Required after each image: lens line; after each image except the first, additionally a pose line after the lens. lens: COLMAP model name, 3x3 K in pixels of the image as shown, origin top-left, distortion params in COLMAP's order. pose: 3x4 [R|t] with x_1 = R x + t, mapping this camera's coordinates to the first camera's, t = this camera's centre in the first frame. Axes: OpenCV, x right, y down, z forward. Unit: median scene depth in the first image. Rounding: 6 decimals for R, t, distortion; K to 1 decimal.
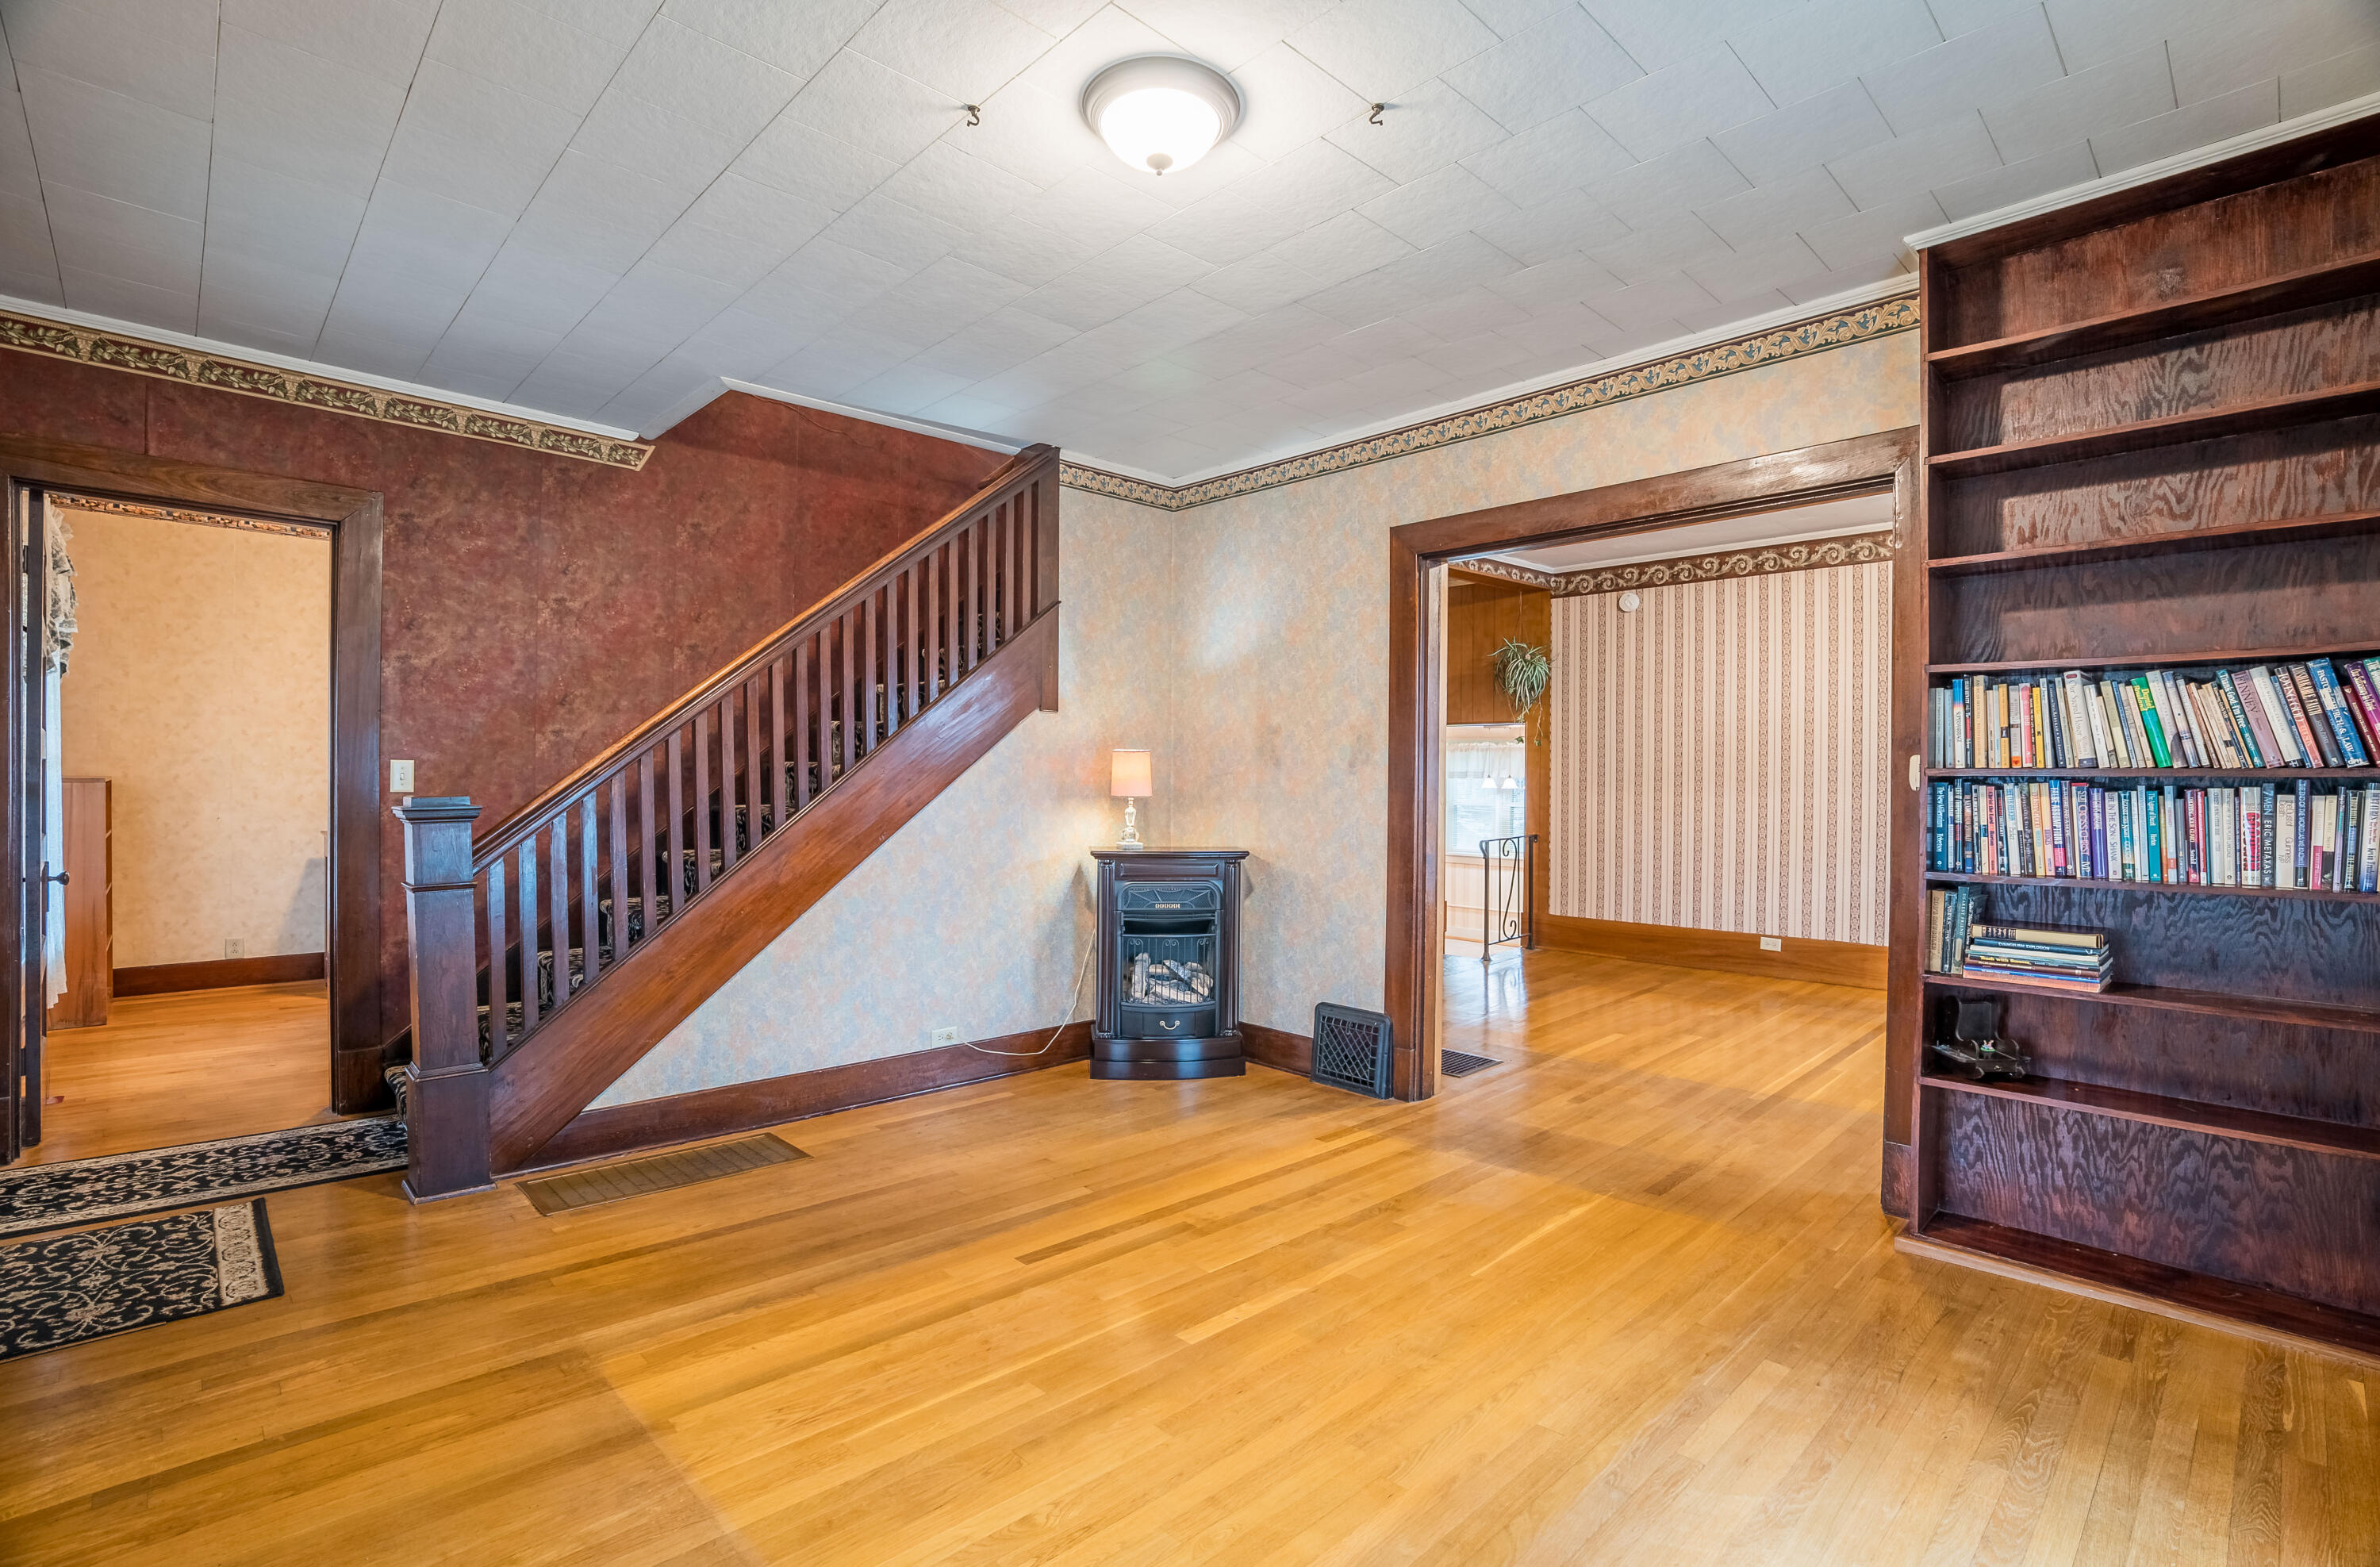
lens RADIAL K [[1109.7, 0, 1191.8], [0, 1109.7, 788.7], [0, 0, 1]] dist [-0.068670, 0.027528]
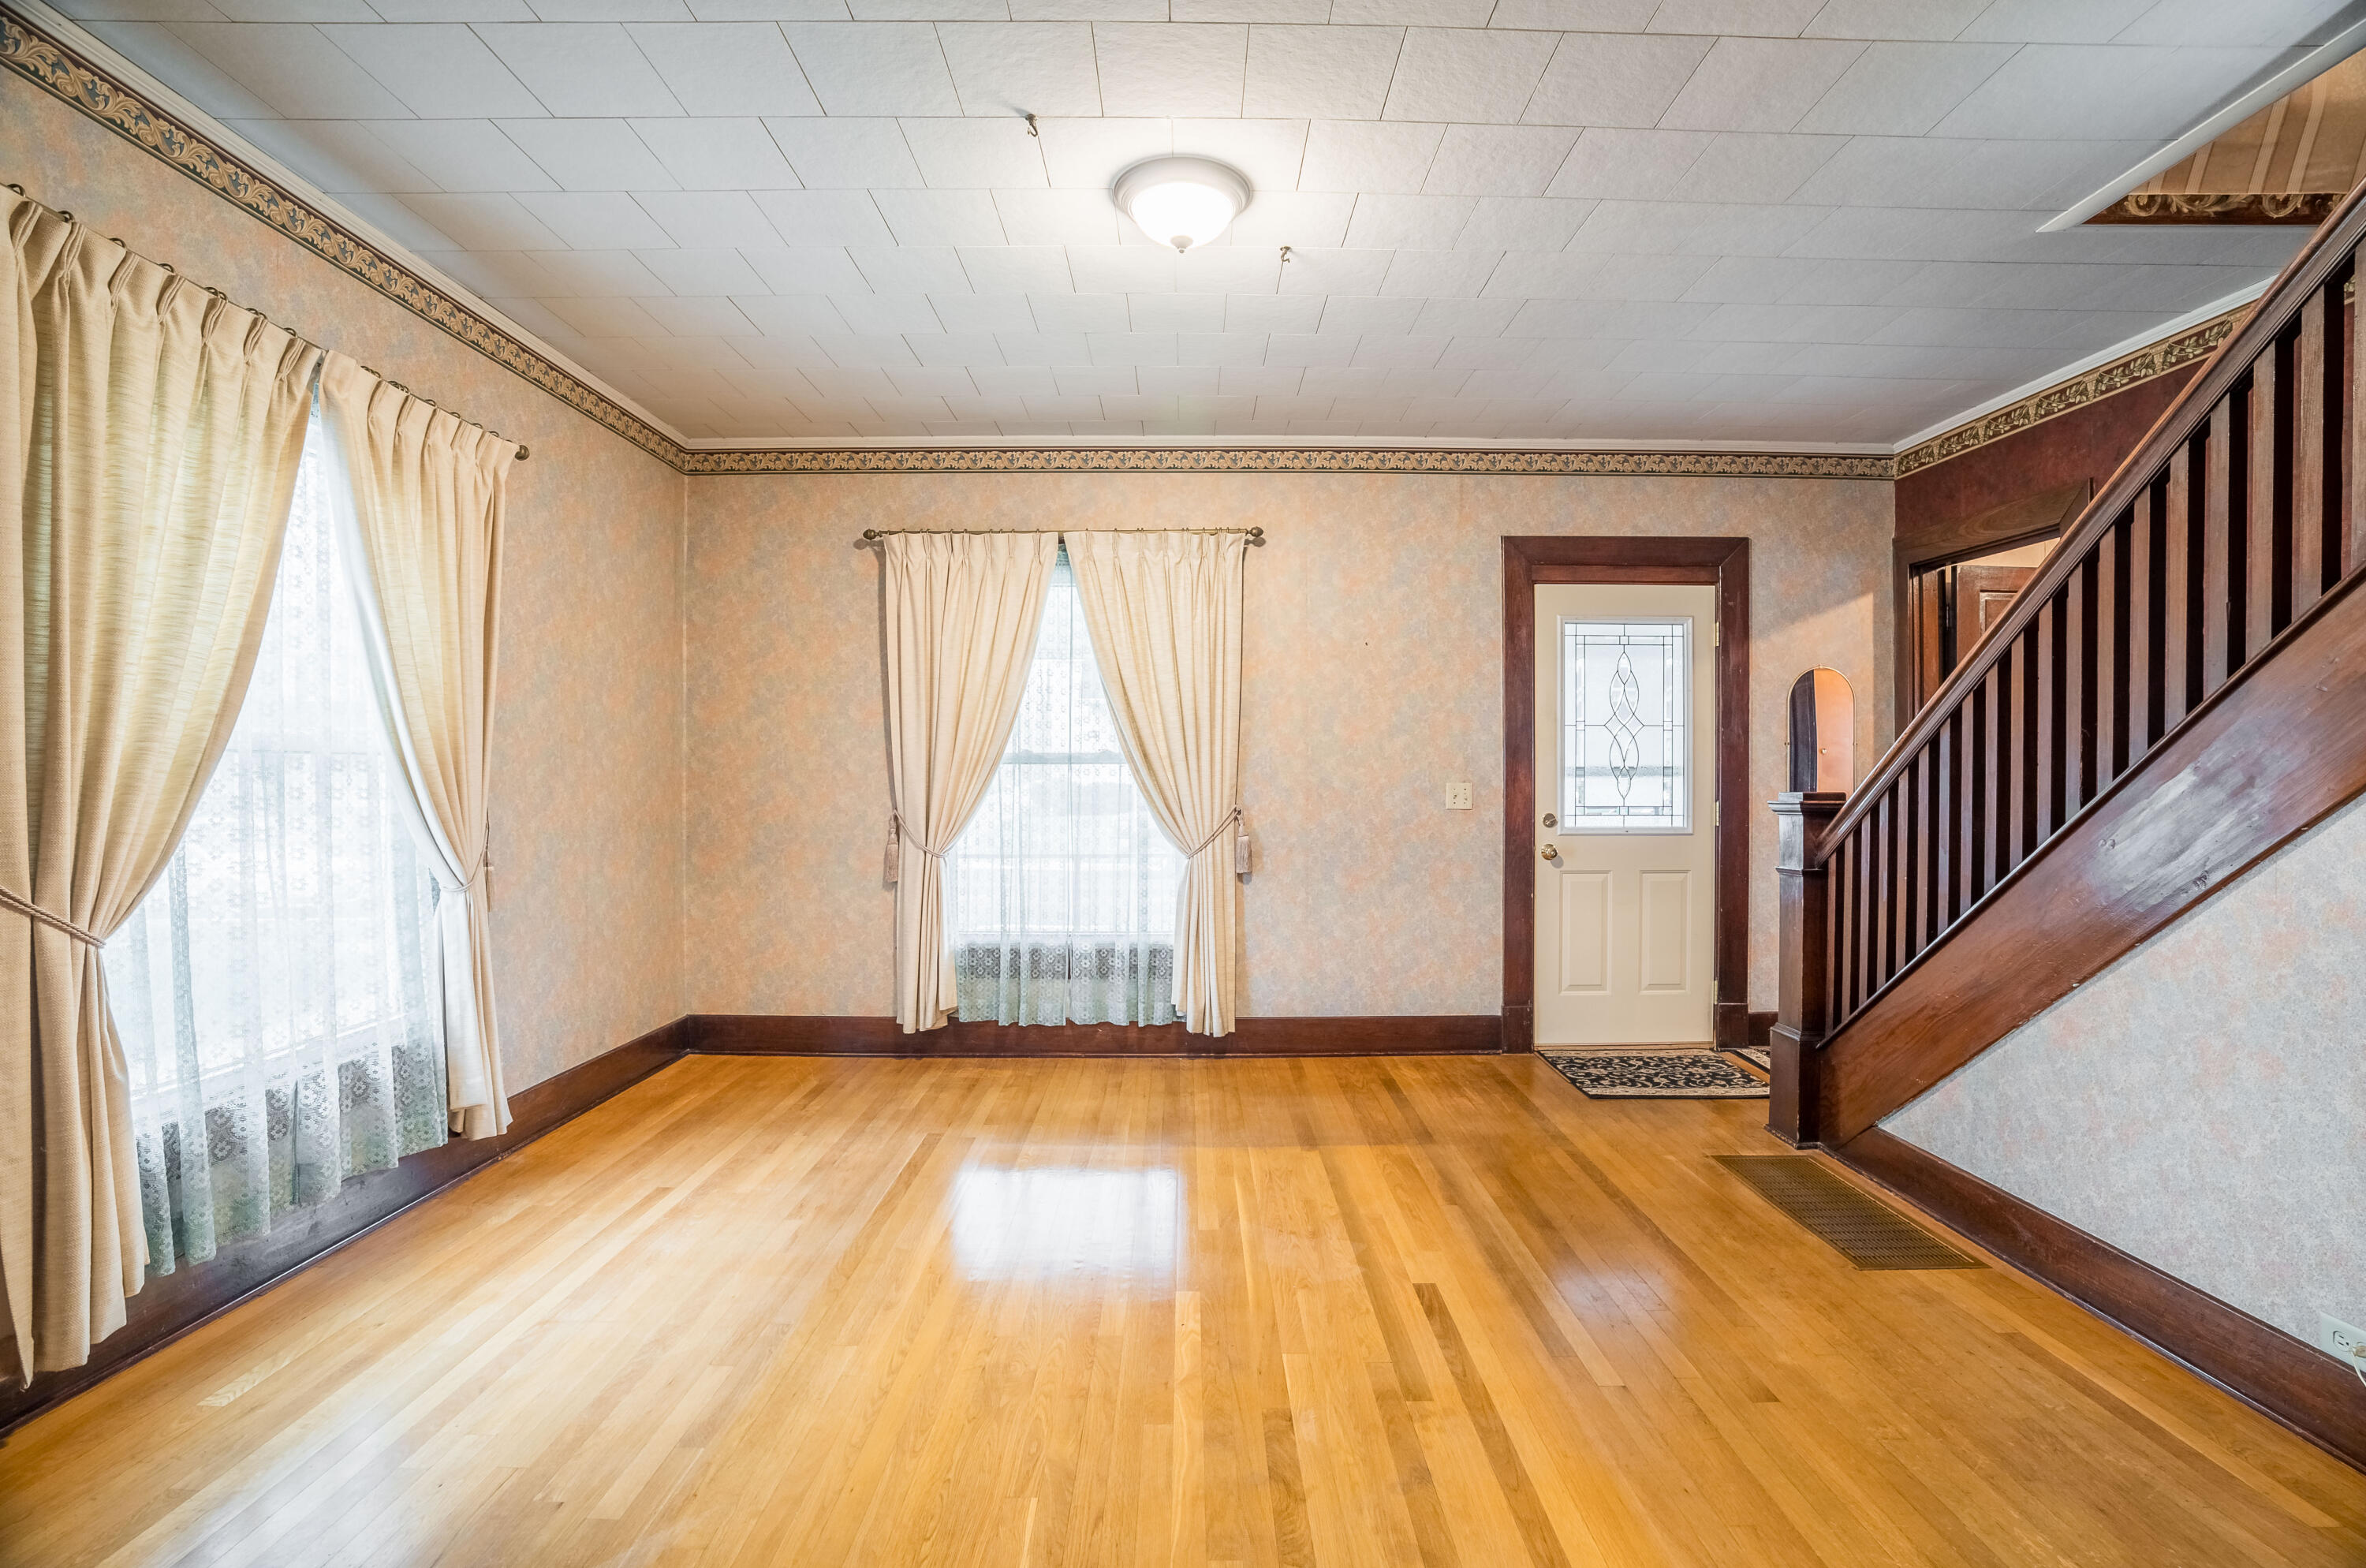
lens RADIAL K [[1058.0, 0, 1183.0], [0, 1058.0, 784.0], [0, 0, 1]] dist [-0.026651, 0.000101]
pose [[-0.687713, -0.001327, -0.725981, 0.700944], [-0.011350, 0.999896, 0.008924, -0.006318], [0.725894, 0.014377, -0.687657, 1.588567]]
